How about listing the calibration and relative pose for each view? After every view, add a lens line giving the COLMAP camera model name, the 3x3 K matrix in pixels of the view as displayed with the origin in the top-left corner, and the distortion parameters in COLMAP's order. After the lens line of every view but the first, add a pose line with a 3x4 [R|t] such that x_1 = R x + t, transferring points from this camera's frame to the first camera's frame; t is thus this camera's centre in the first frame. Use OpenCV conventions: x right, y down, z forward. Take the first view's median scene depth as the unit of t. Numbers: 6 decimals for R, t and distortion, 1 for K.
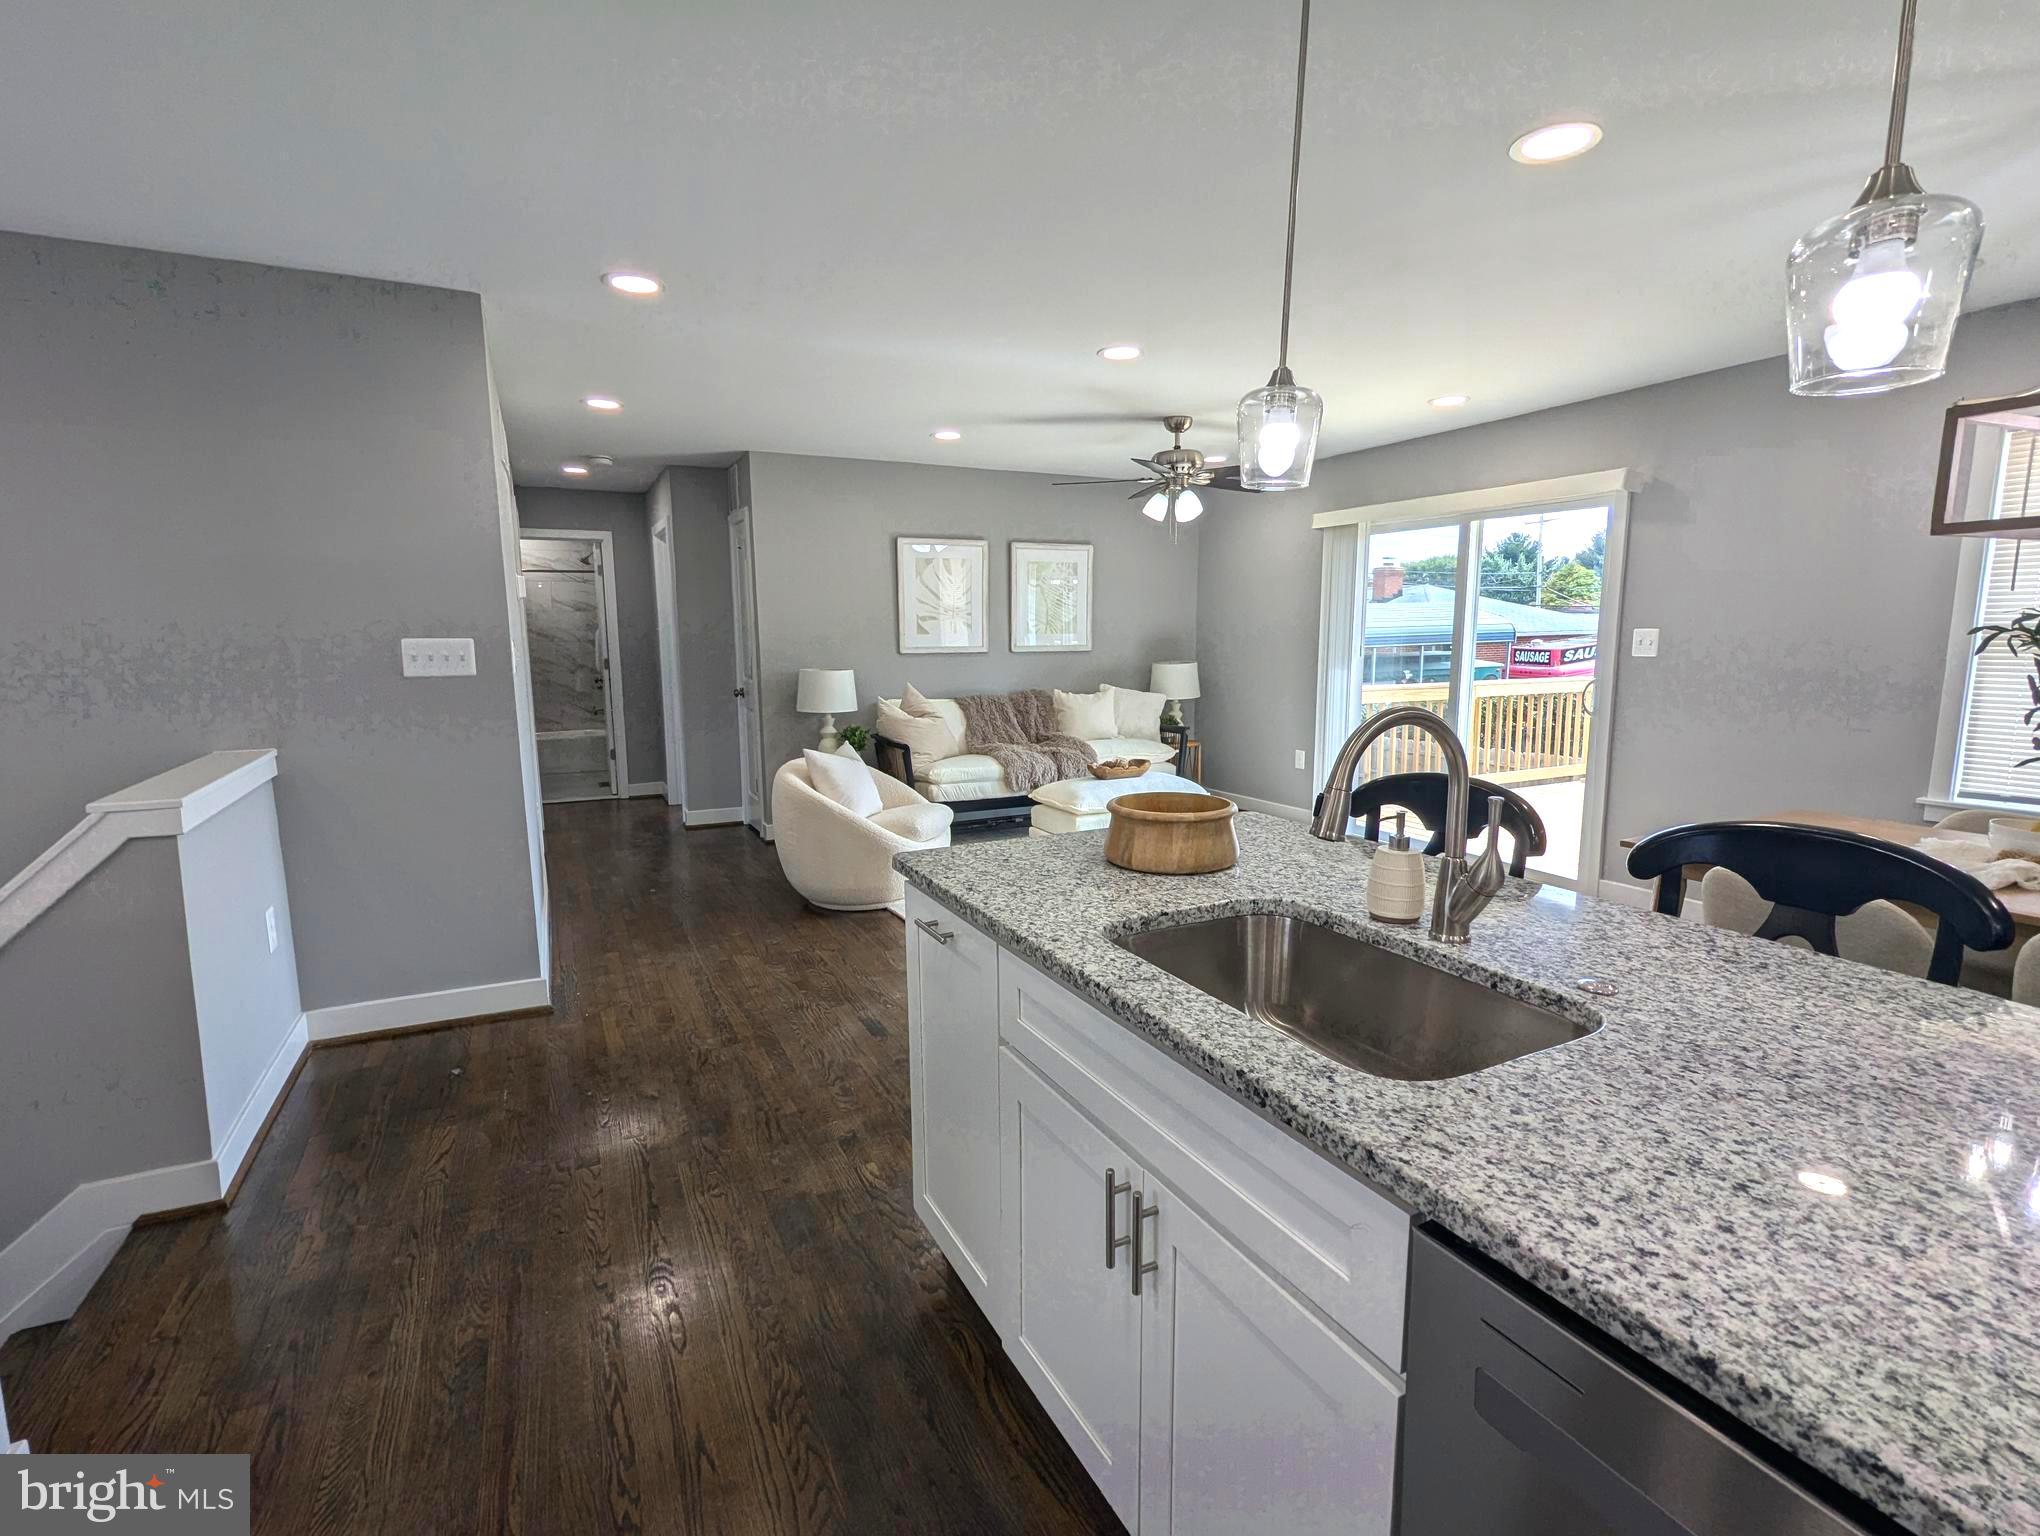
lens RADIAL K [[970.4, 0, 1029.7], [0, 970.4, 776.7], [0, 0, 1]] dist [-0.000495, -0.003005]
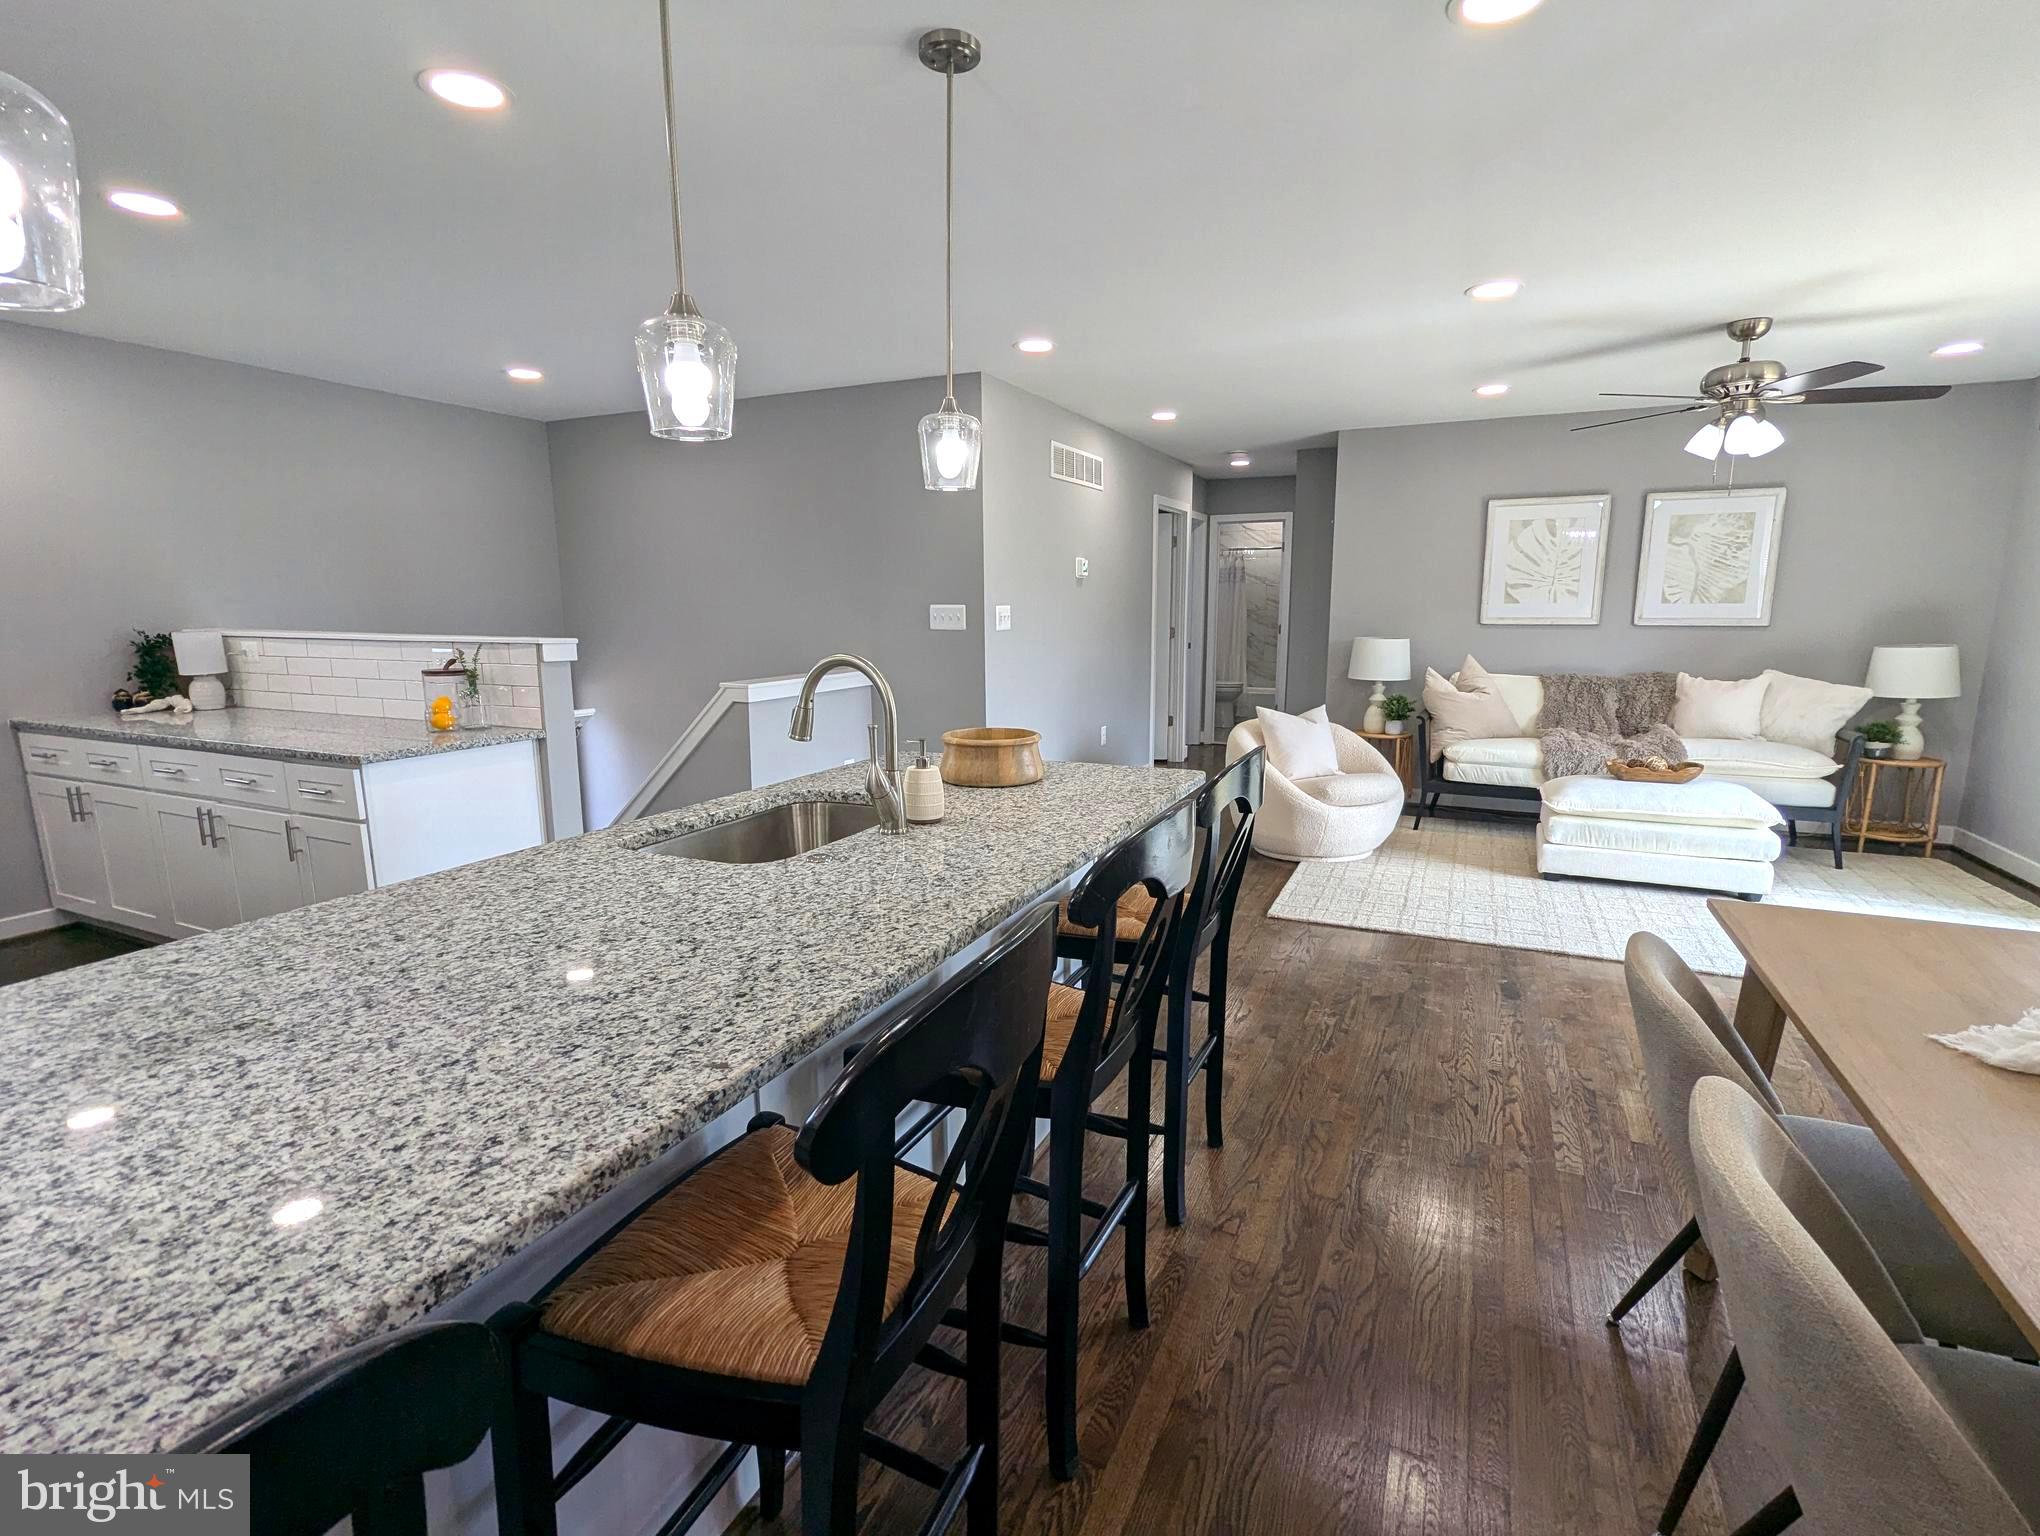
lens RADIAL K [[970.4, 0, 1016.1], [0, 970.4, 773.6], [0, 0, 1]] dist [-0.000495, -0.003005]
pose [[0.609748, 0.139421, -0.780237, 0.362297], [-0.117584, 0.989426, 0.084910, -0.010629], [0.783825, 0.039970, 0.619694, 0.070790]]
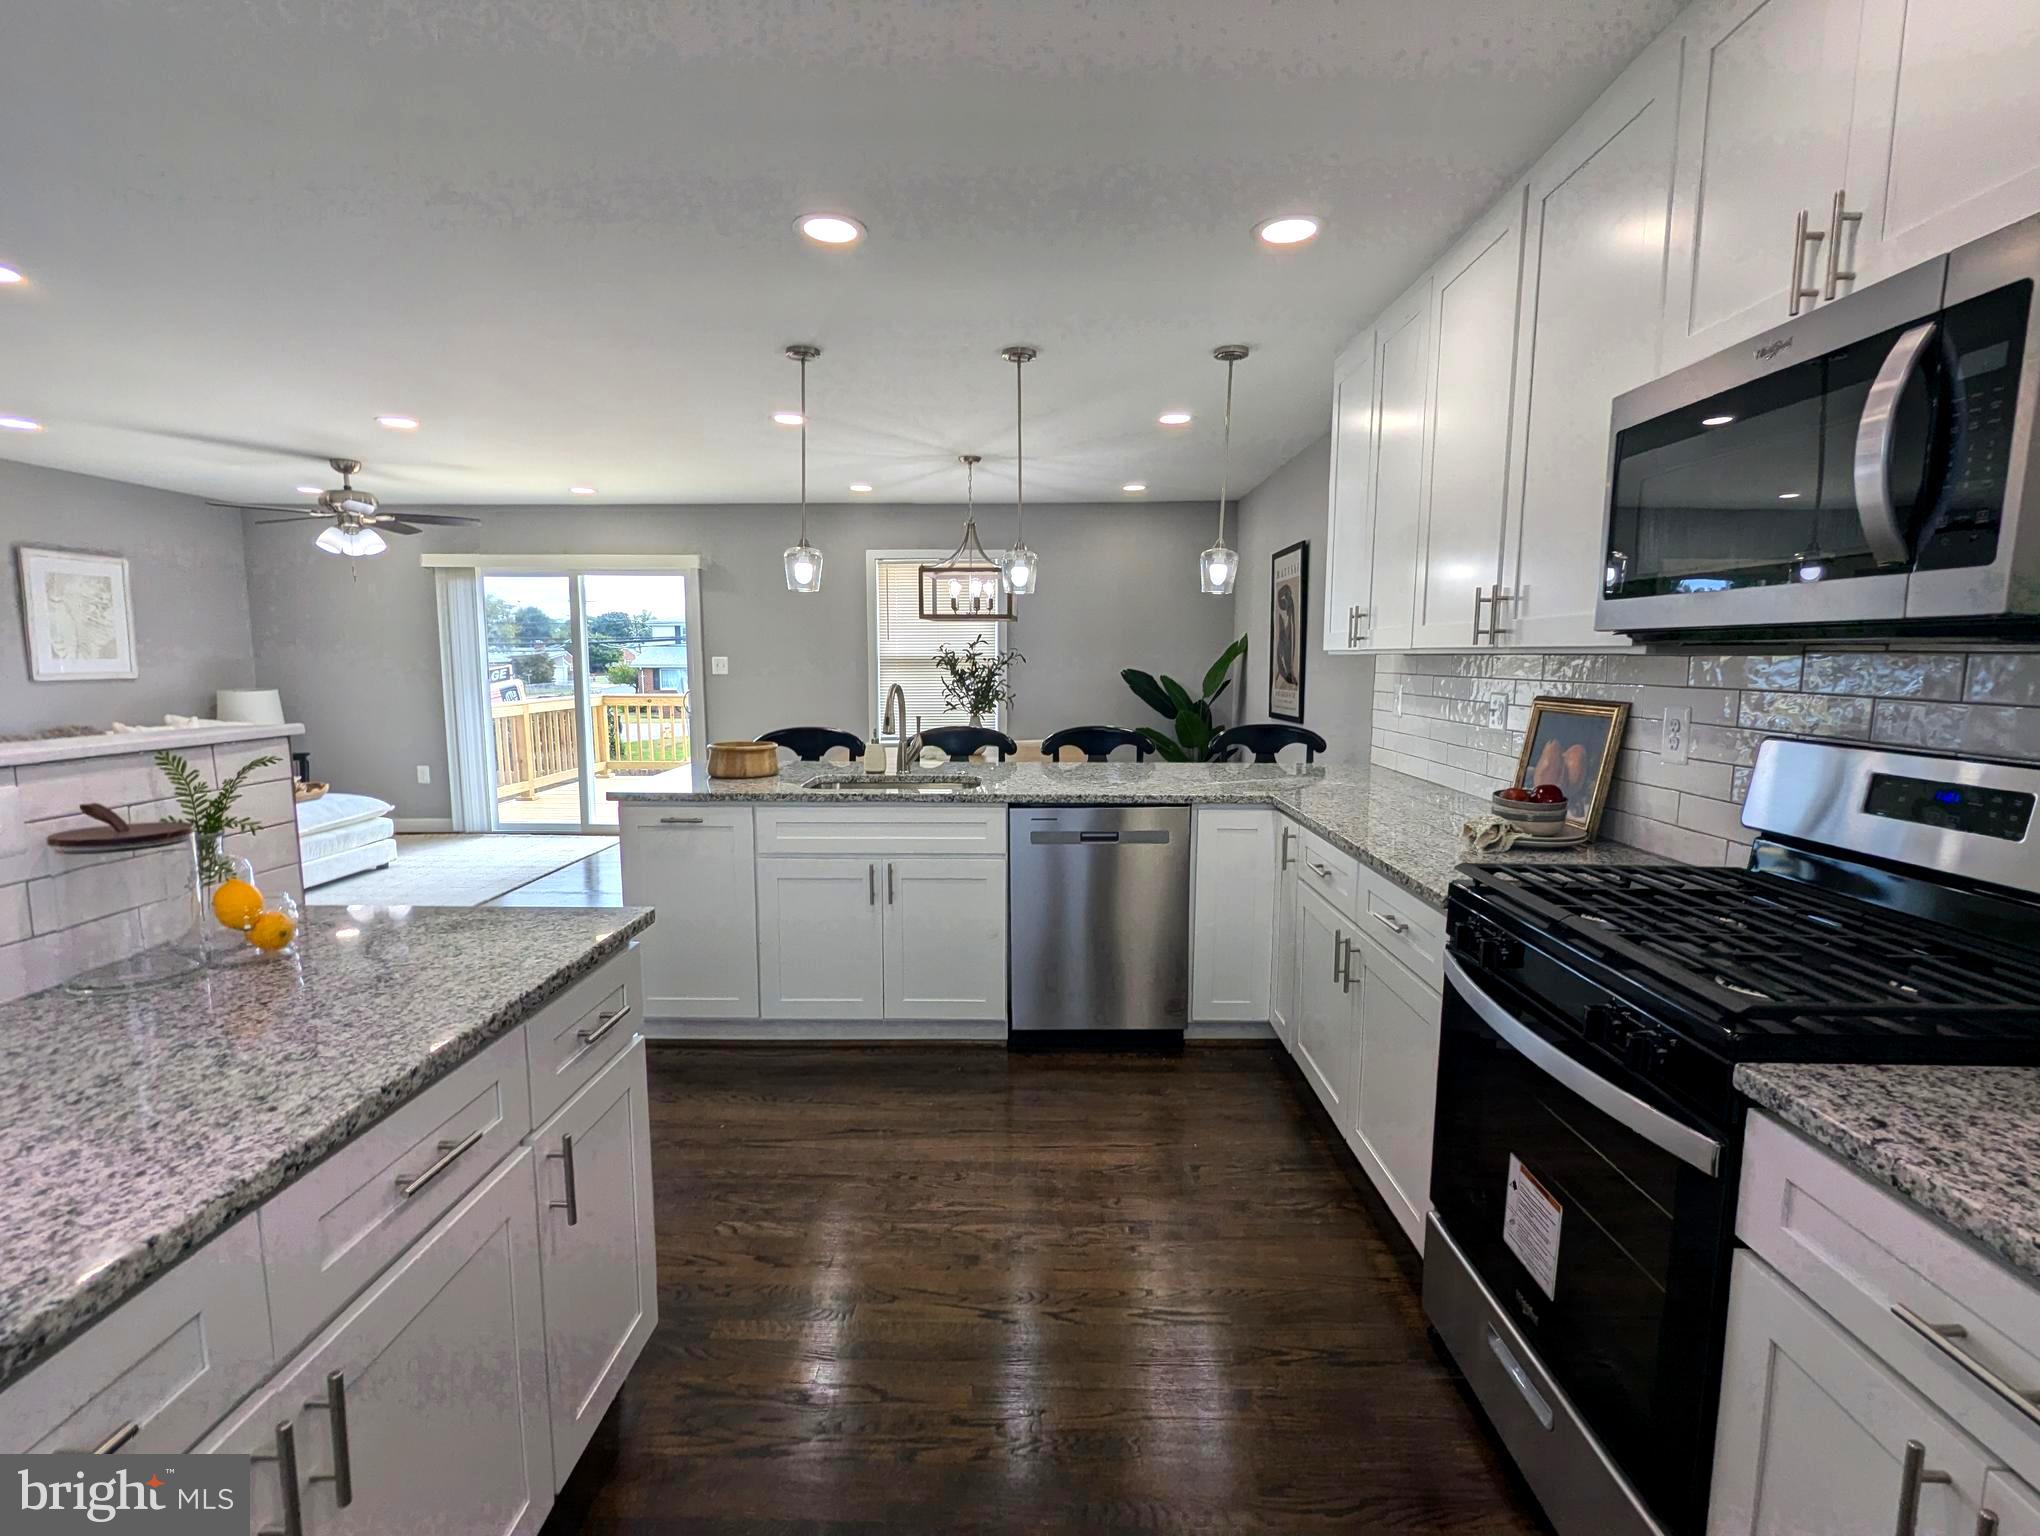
lens RADIAL K [[970.4, 0, 1035.0], [0, 970.4, 774.7], [0, 0, 1]] dist [-0.000495, -0.003005]
pose [[0.454399, -0.101434, 0.885004, -0.399657], [0.129161, 0.990499, 0.047209, 0.021888], [-0.881385, 0.092857, 0.463183, -0.121952]]
